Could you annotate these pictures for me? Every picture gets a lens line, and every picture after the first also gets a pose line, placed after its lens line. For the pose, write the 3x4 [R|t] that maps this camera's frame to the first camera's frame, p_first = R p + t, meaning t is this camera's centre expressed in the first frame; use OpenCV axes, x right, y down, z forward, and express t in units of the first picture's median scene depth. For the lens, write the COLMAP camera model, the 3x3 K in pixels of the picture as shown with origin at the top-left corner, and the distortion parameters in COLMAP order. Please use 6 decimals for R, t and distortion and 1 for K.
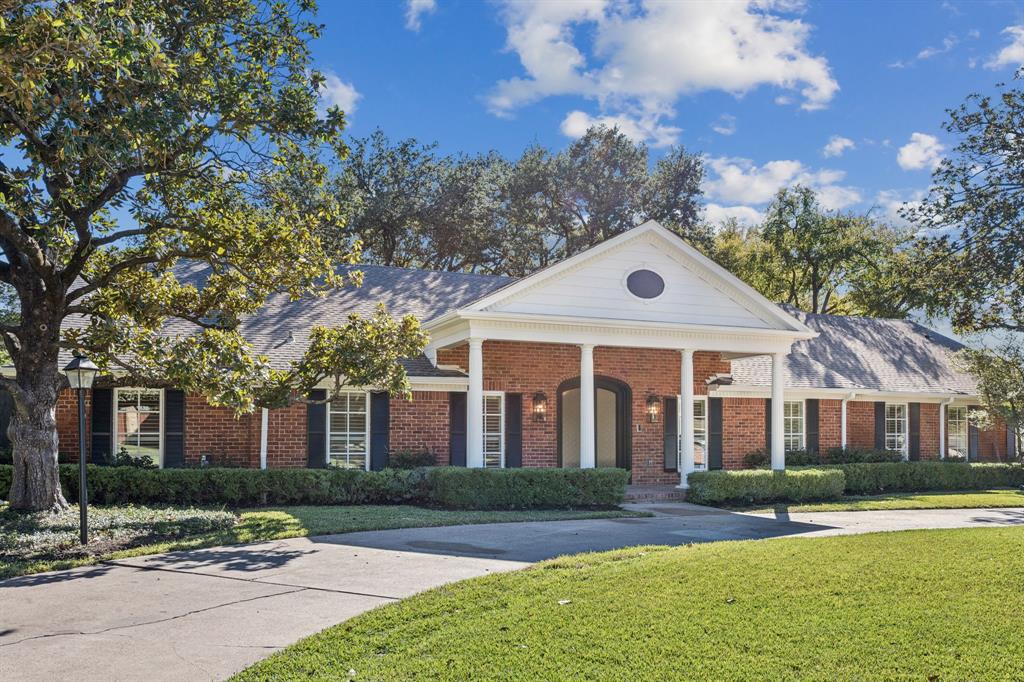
lens RADIAL K [[1903.2, 0, 512.0], [0, 1903.2, 461.7], [0, 0, 1]] dist [-0.014266, 0.136867]
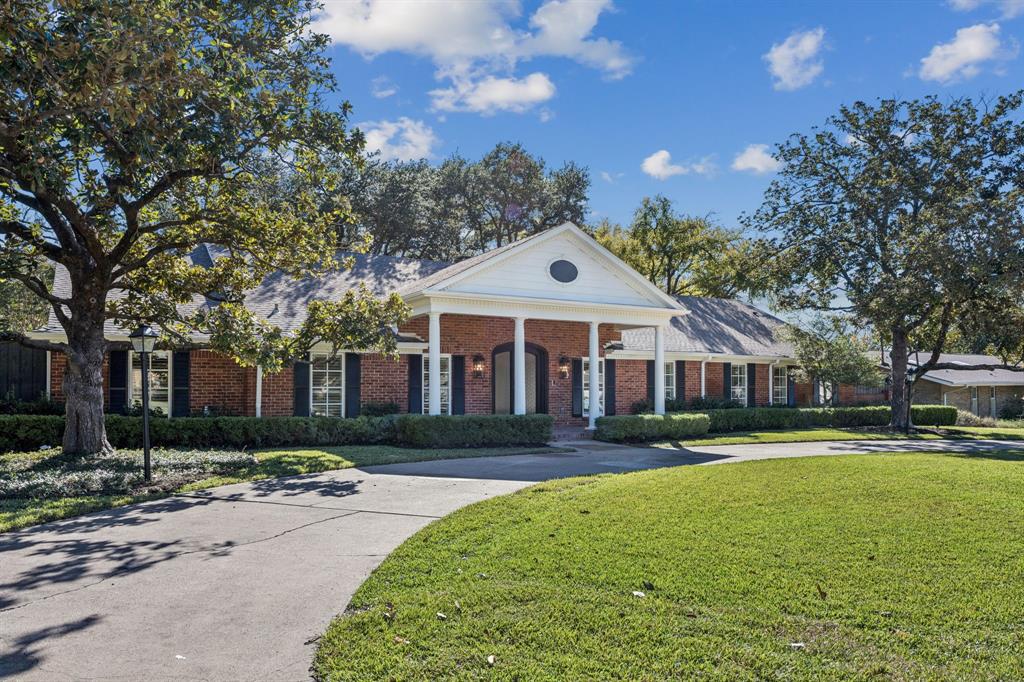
lens RADIAL K [[1903.2, 0, 512.0], [0, 1903.2, 461.7], [0, 0, 1]] dist [-0.014266, 0.136867]
pose [[0.950658, -0.015593, 0.309850, -0.362480], [0.005658, 0.999441, 0.032936, -0.007053], [-0.310190, -0.029557, 0.950215, -0.216717]]
